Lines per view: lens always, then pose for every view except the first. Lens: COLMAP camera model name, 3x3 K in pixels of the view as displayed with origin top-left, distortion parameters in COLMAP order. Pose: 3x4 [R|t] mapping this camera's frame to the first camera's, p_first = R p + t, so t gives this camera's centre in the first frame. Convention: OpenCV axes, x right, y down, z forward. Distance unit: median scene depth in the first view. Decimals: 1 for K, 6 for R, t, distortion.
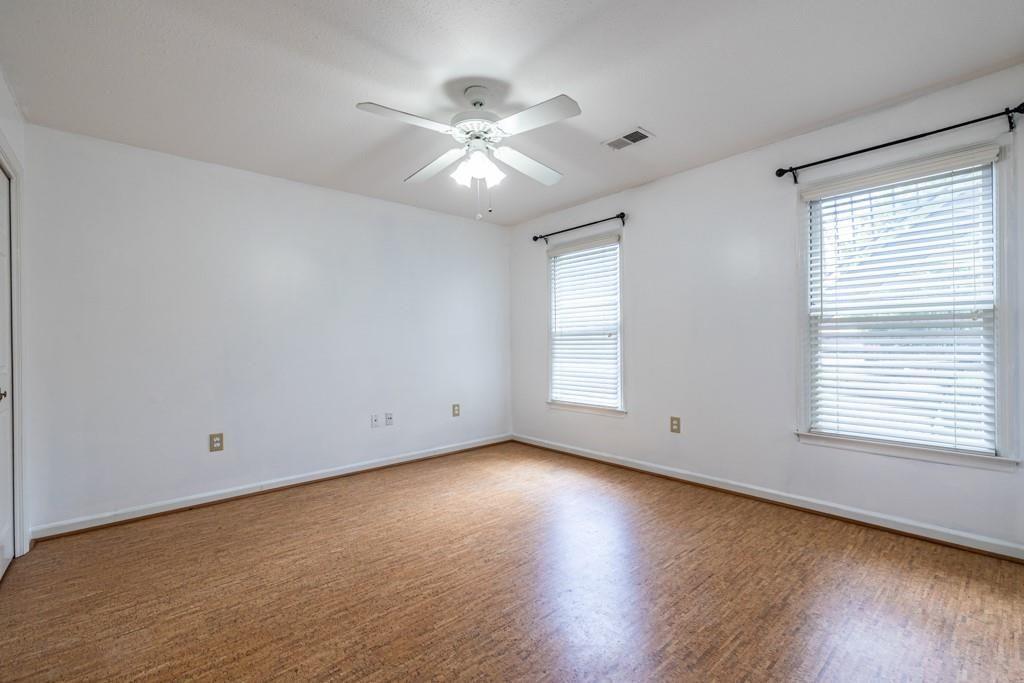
lens RADIAL K [[445.7, 0, 512.0], [0, 445.7, 341.5], [0, 0, 1]] dist [-0.003878, -0.000283]
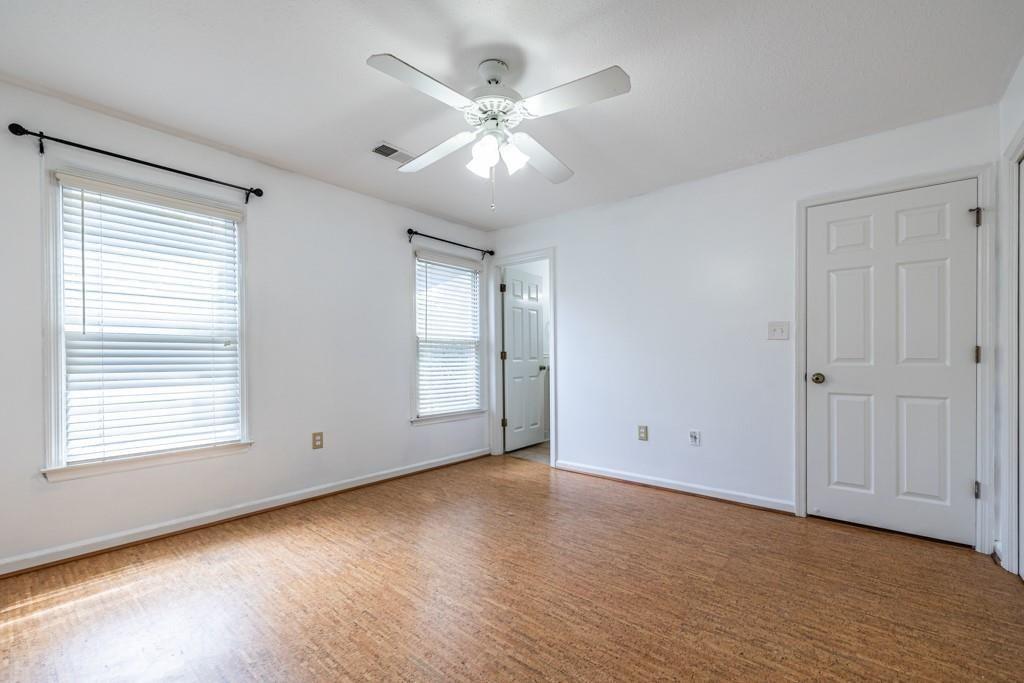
lens RADIAL K [[433.0, 0, 508.6], [0, 433.0, 357.0], [0, 0, 1]] dist [0.009638, 0.000149]
pose [[-0.138031, 0.005978, 0.990410, -0.787910], [-0.004558, 0.999967, -0.006671, 0.014348], [-0.990417, -0.005435, -0.137999, 0.921960]]
